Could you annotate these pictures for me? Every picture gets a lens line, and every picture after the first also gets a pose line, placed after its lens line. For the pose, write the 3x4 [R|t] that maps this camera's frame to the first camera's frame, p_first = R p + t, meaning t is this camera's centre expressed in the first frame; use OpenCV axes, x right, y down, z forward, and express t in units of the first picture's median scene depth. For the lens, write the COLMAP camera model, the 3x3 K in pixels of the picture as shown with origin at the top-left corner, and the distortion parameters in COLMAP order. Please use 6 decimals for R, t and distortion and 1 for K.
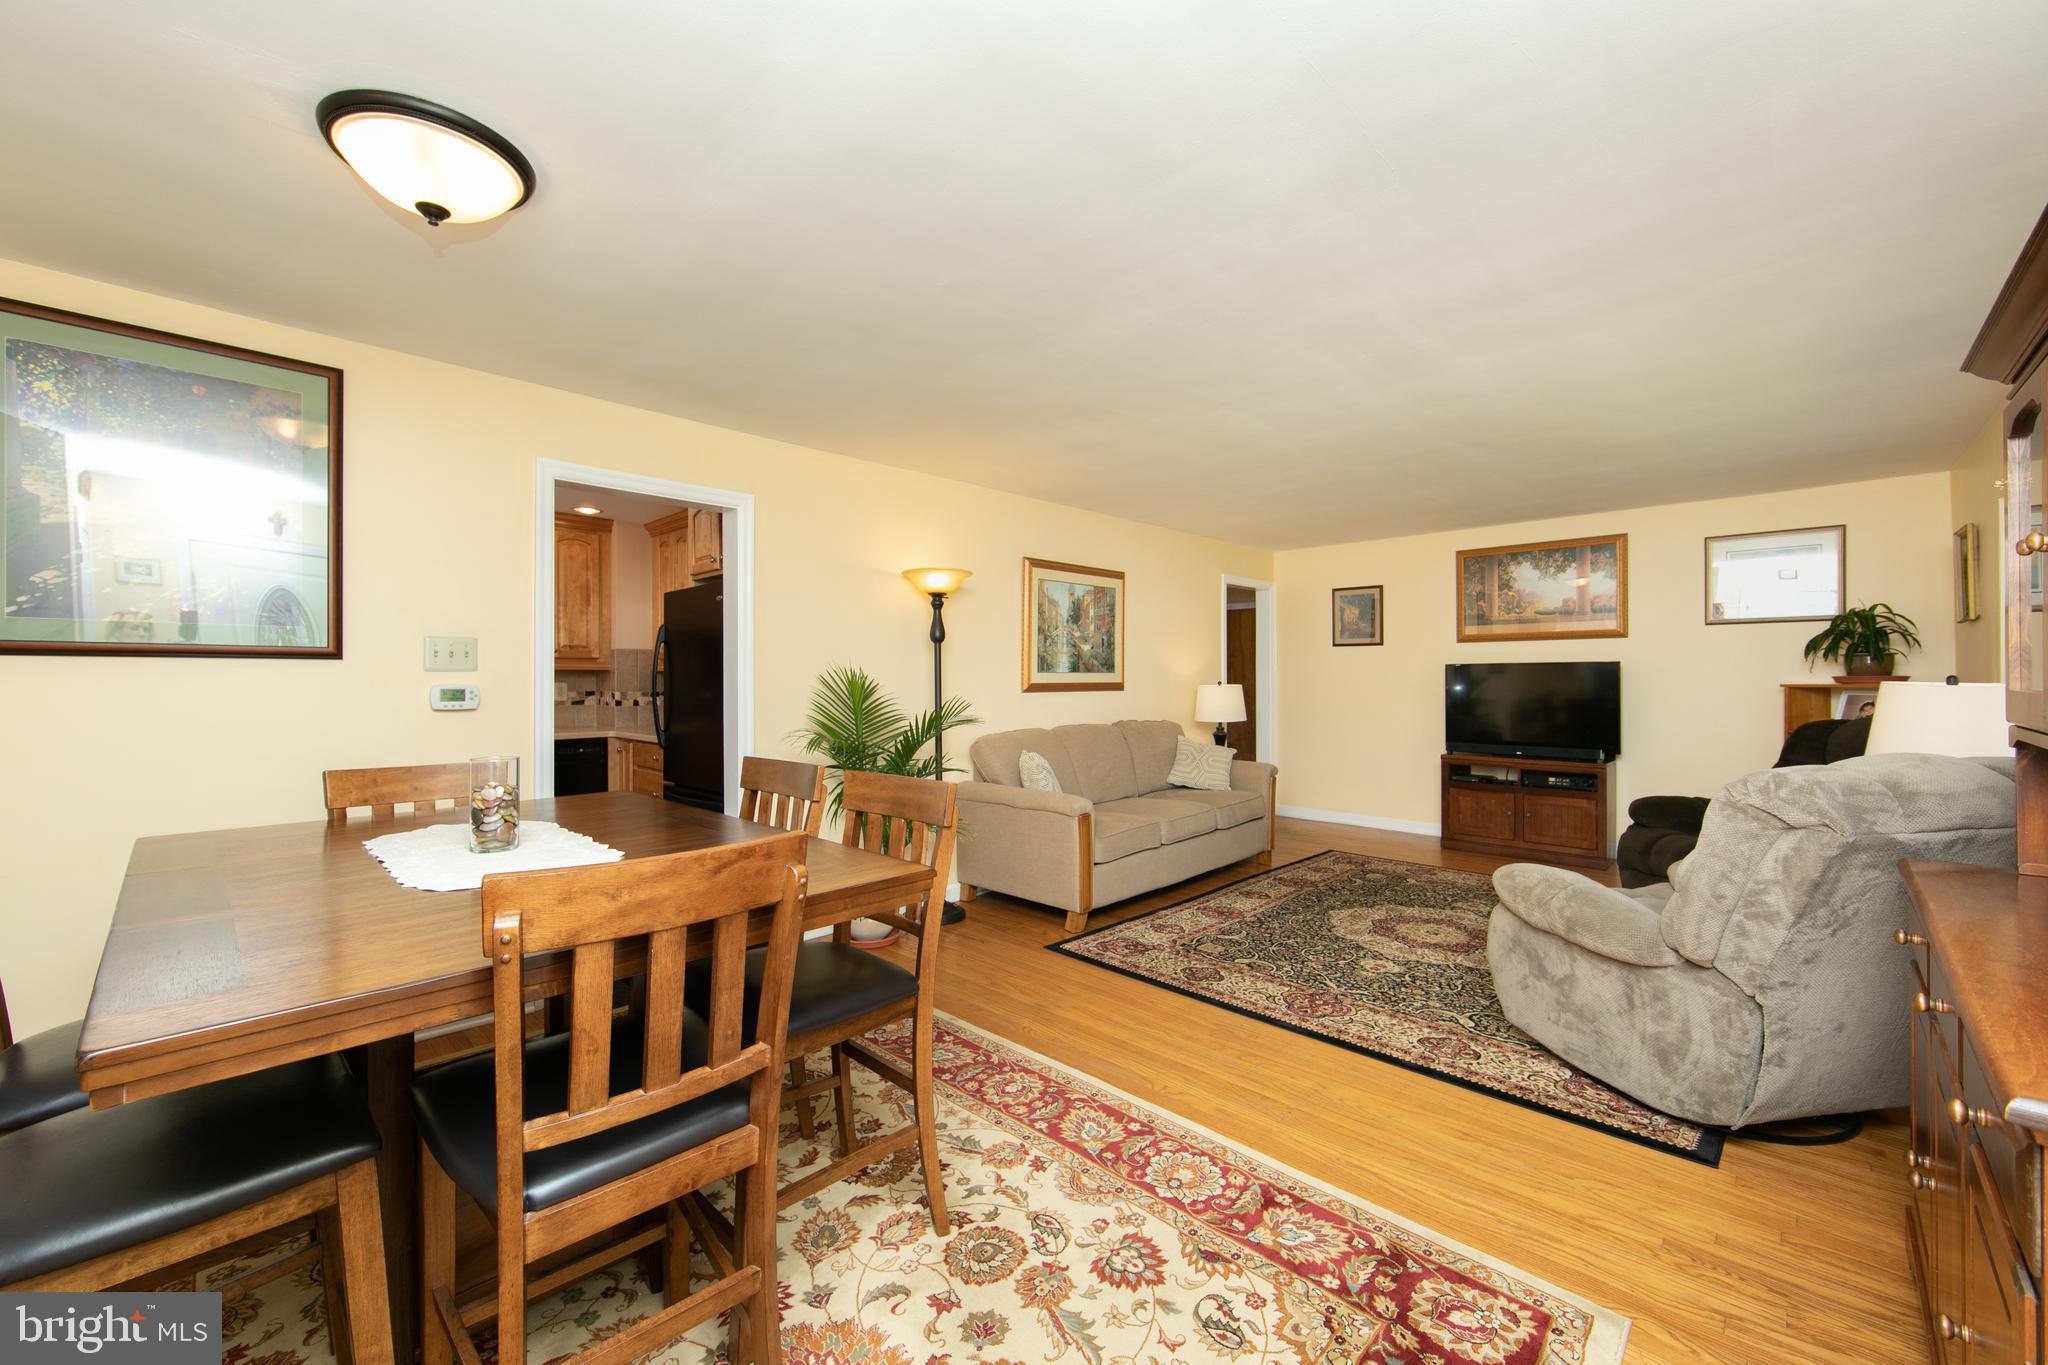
lens RADIAL K [[801.0, 0, 1015.2], [0, 801.0, 676.1], [0, 0, 1]] dist [-0.003552, -0.000026]
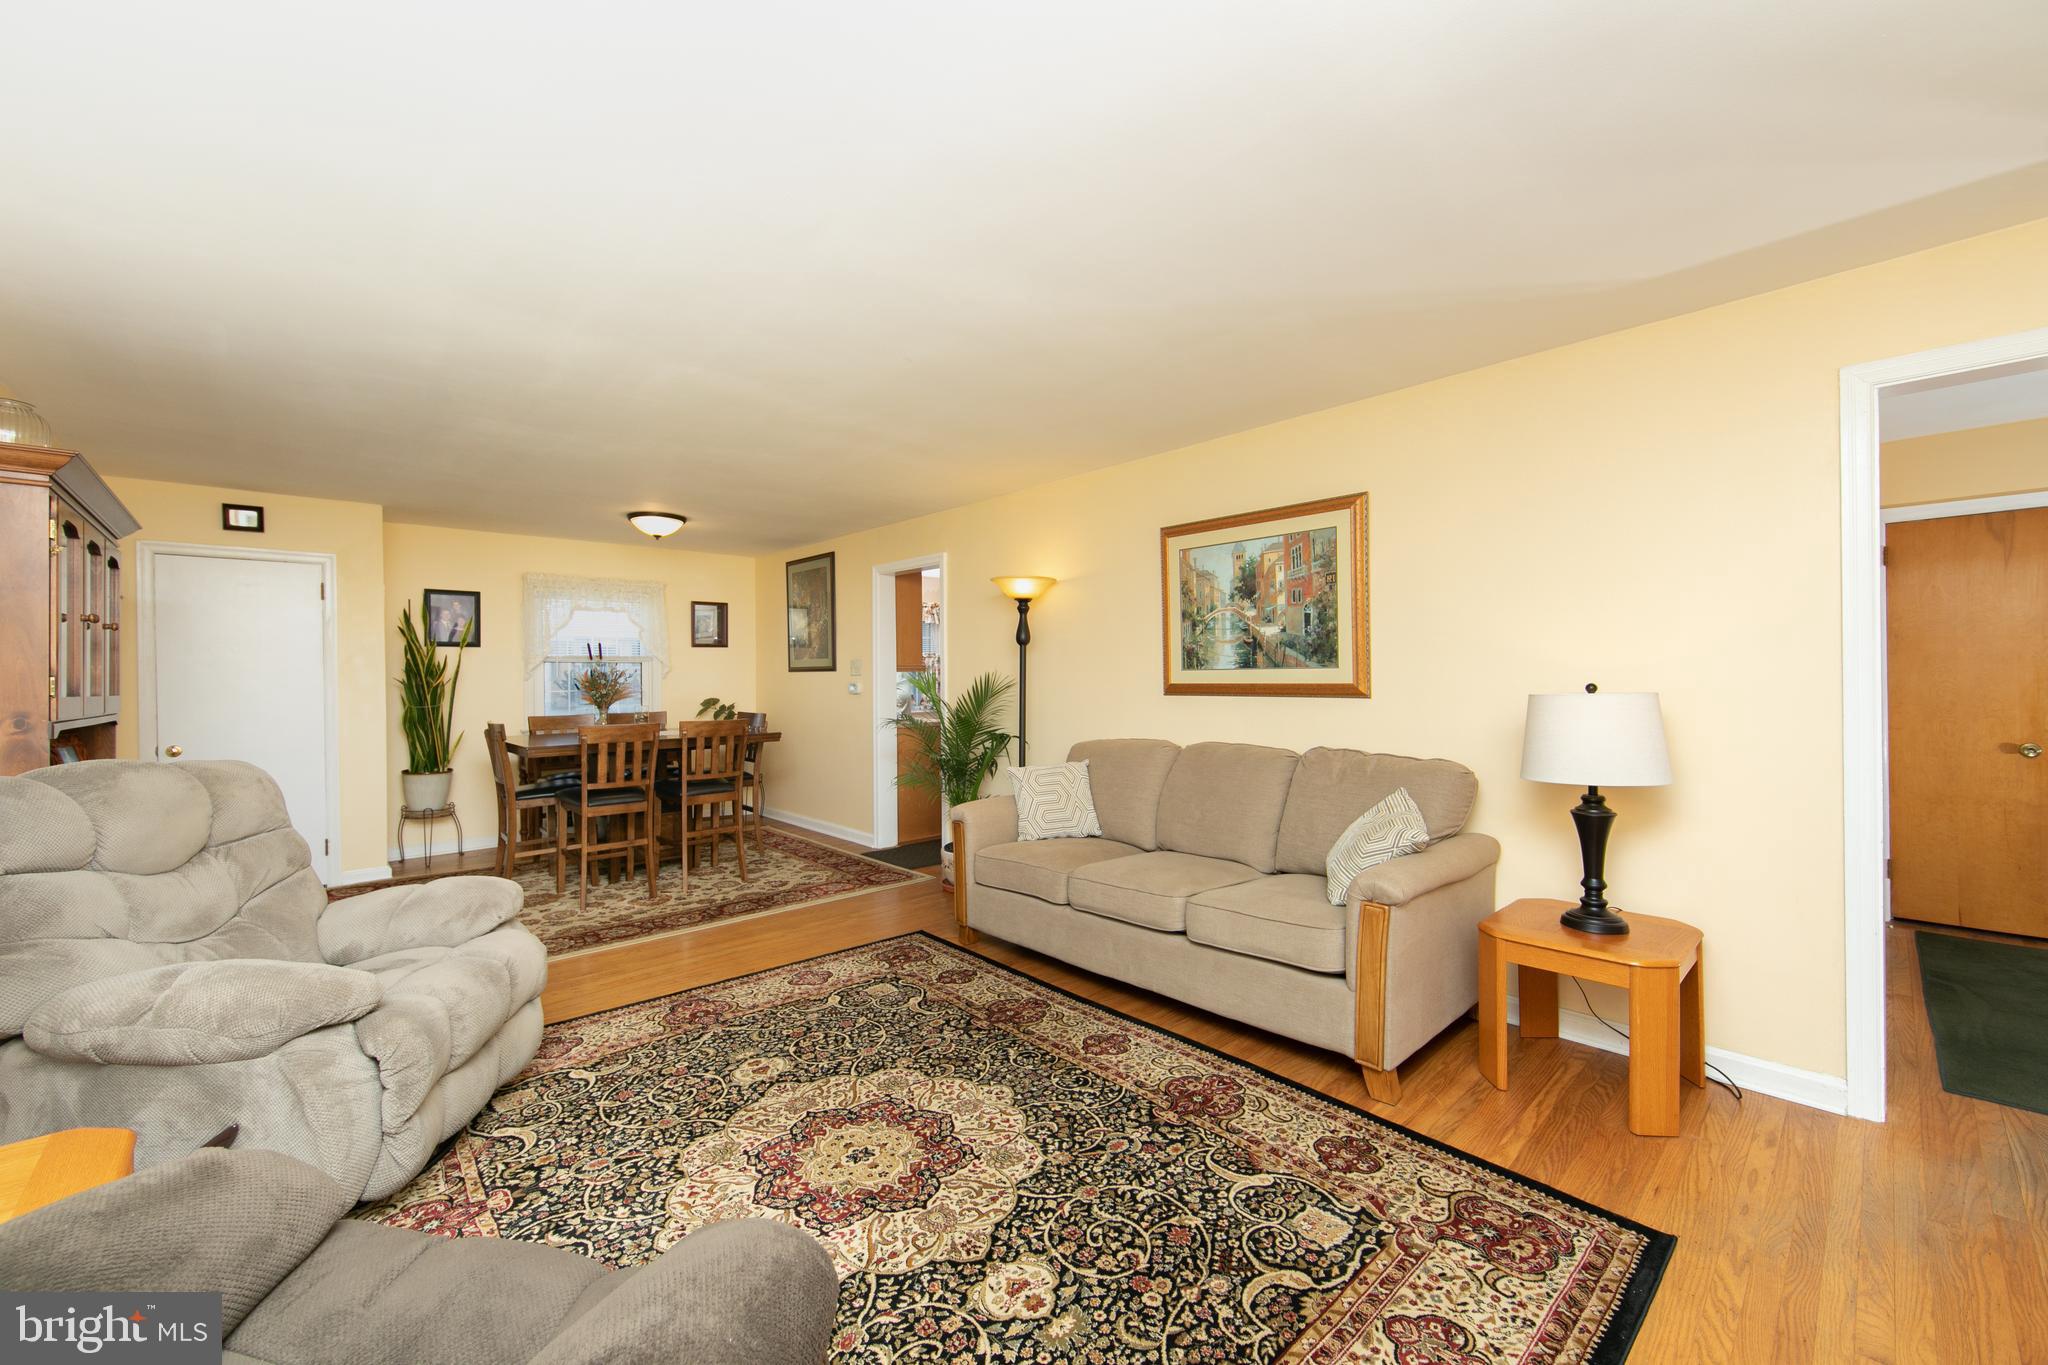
lens RADIAL K [[801.0, 0, 1015.2], [0, 801.0, 676.1], [0, 0, 1]] dist [-0.003552, -0.000026]
pose [[-0.049888, 0.001477, -0.998754, 0.814668], [0.010169, 0.999948, 0.000971, -0.001060], [0.998703, -0.010108, -0.049900, 0.876597]]
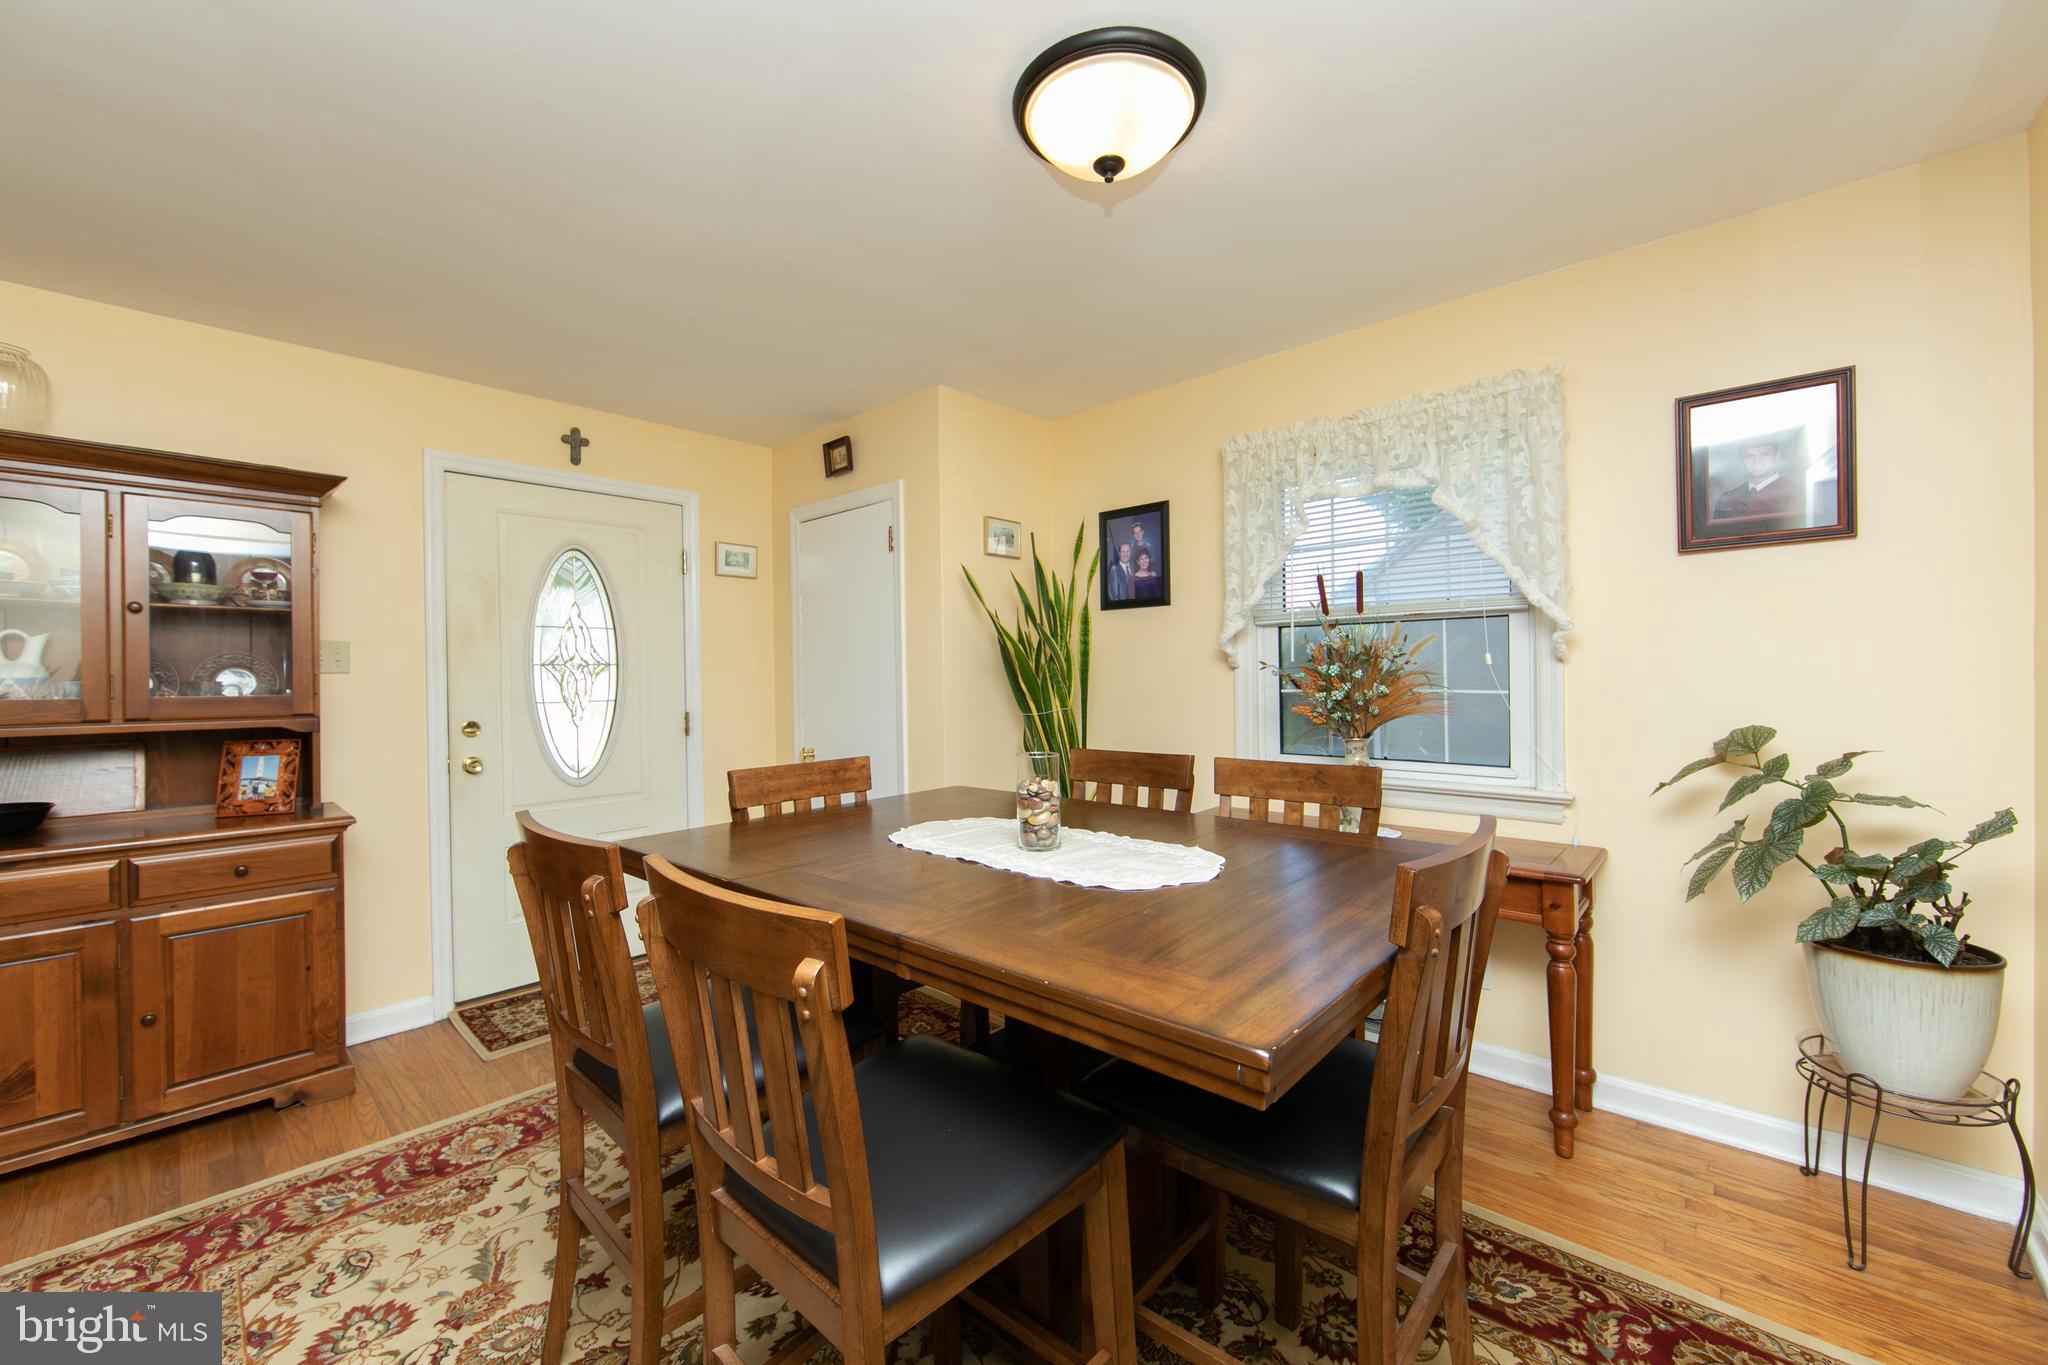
lens RADIAL K [[801.0, 0, 1015.2], [0, 801.0, 676.1], [0, 0, 1]] dist [-0.003552, -0.000026]
pose [[-0.999556, 0.016391, -0.024900, -0.199491], [0.016258, 0.999853, 0.005505, 0.000396], [0.024987, 0.005097, -0.999675, 0.654099]]
